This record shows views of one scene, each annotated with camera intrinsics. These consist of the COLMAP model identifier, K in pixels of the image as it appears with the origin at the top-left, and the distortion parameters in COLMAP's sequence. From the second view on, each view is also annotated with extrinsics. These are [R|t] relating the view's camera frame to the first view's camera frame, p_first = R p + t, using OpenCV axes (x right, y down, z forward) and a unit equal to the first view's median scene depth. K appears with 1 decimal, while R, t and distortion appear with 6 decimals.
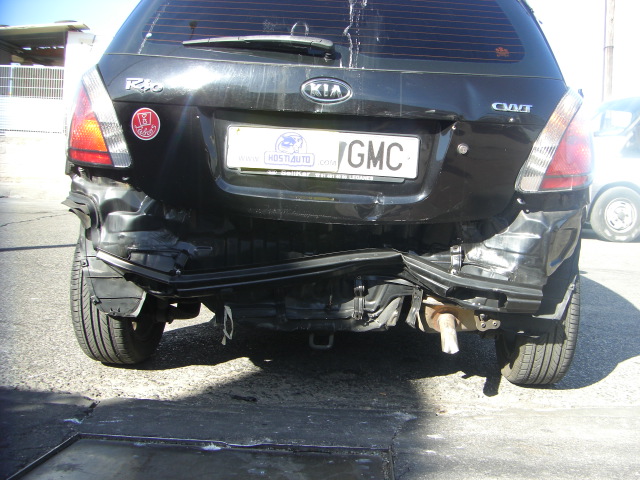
lens RADIAL K [[727.2, 0, 338.3], [0, 727.2, 271.3], [0, 0, 1]] dist [-0.153141, 0.000000]
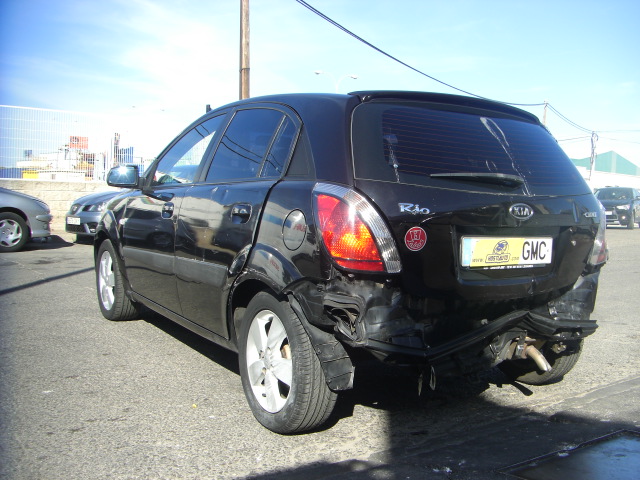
lens RADIAL K [[727.2, 0, 325.5], [0, 727.2, 240.6], [0, 0, 1]] dist [-0.153141, 0.000000]
pose [[0.823970, -0.069194, 0.562393, -1.091009], [0.087555, 0.996143, -0.005718, -0.199435], [-0.559828, 0.053951, 0.826850, -0.001269]]
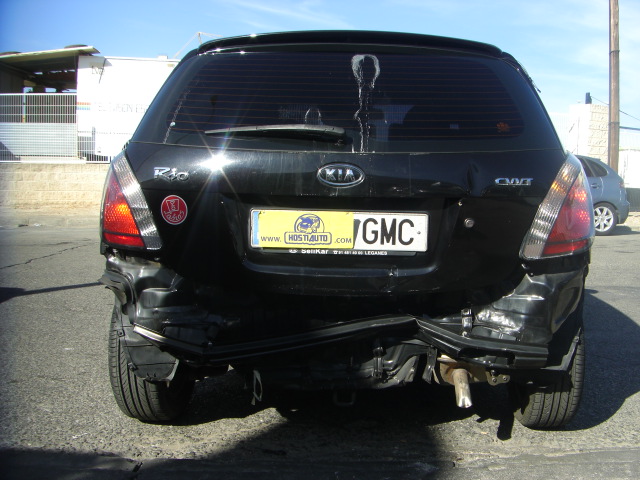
lens RADIAL K [[727.2, 0, 337.4], [0, 727.2, 269.9], [0, 0, 1]] dist [-0.153141, 0.000000]
pose [[0.998982, -0.038856, -0.022919, -0.001631], [0.038692, 0.999223, -0.007549, -0.092668], [0.023195, 0.006654, 0.999709, -0.078353]]
